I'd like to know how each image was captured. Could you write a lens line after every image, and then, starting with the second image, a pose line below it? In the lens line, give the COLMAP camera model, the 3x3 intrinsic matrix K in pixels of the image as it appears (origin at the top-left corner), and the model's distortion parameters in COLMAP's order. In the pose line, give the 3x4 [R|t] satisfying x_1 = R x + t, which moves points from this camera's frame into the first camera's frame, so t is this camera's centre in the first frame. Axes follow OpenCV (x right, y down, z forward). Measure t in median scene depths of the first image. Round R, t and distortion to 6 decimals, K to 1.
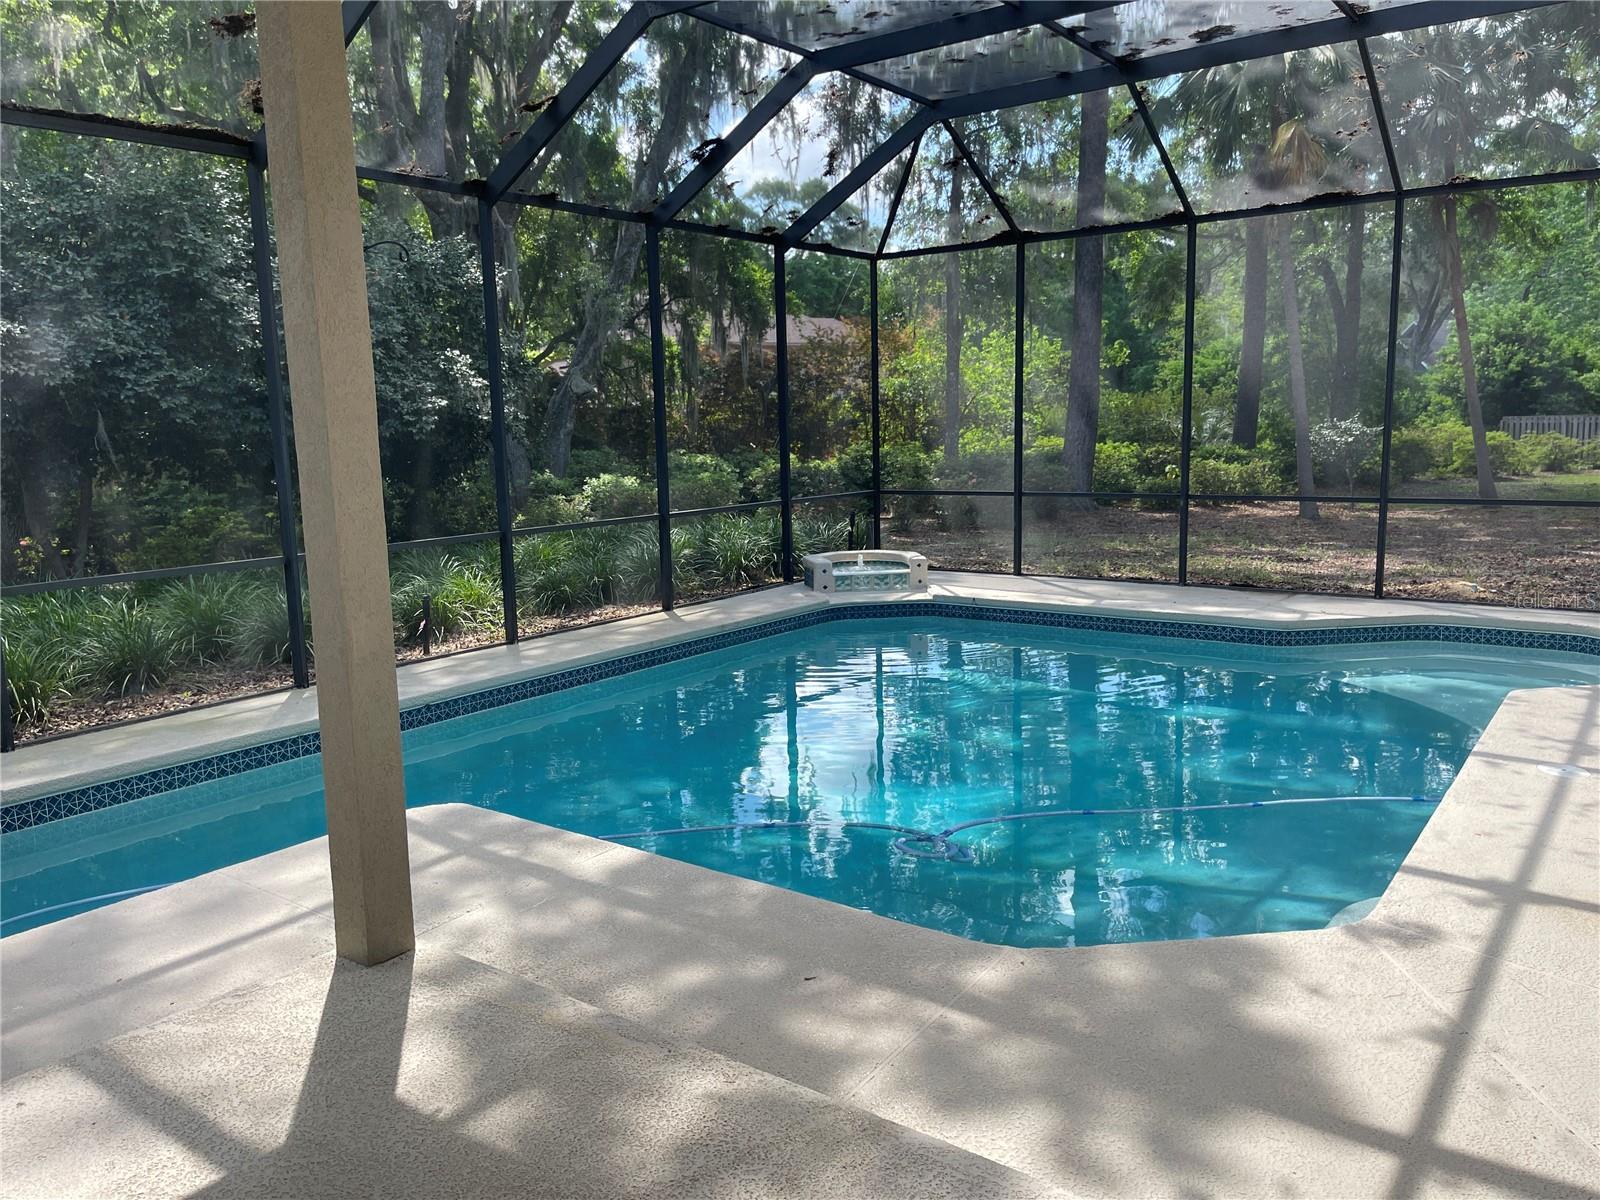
lens RADIAL K [[1230.7, 0, 796.0], [0, 1230.7, 601.3], [0, 0, 1]] dist [0.024152, -0.017968]
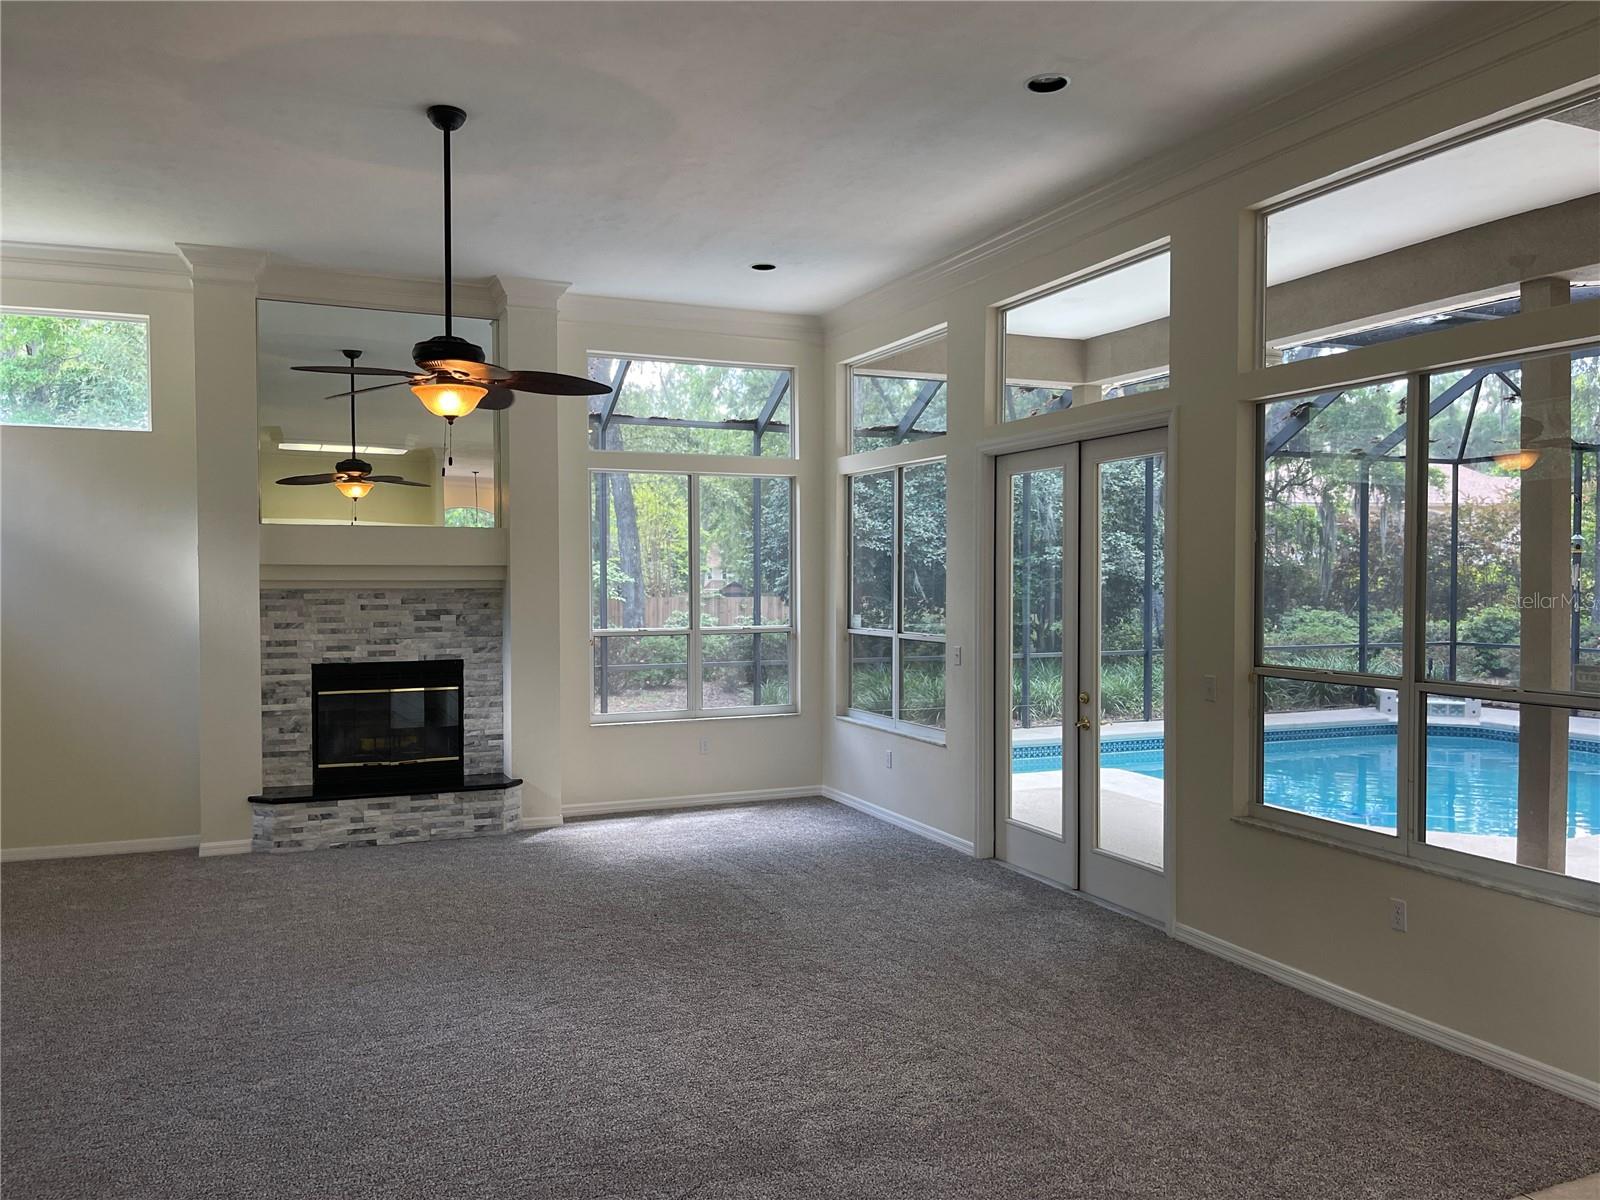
lens RADIAL K [[1230.7, 0, 793.0], [0, 1230.7, 602.0], [0, 0, 1]] dist [0.024152, -0.017968]
pose [[0.867630, 0.032887, -0.496122, 0.112200], [-0.093090, 0.990911, -0.097111, 0.056771], [0.488419, 0.130440, 0.862805, -0.439823]]
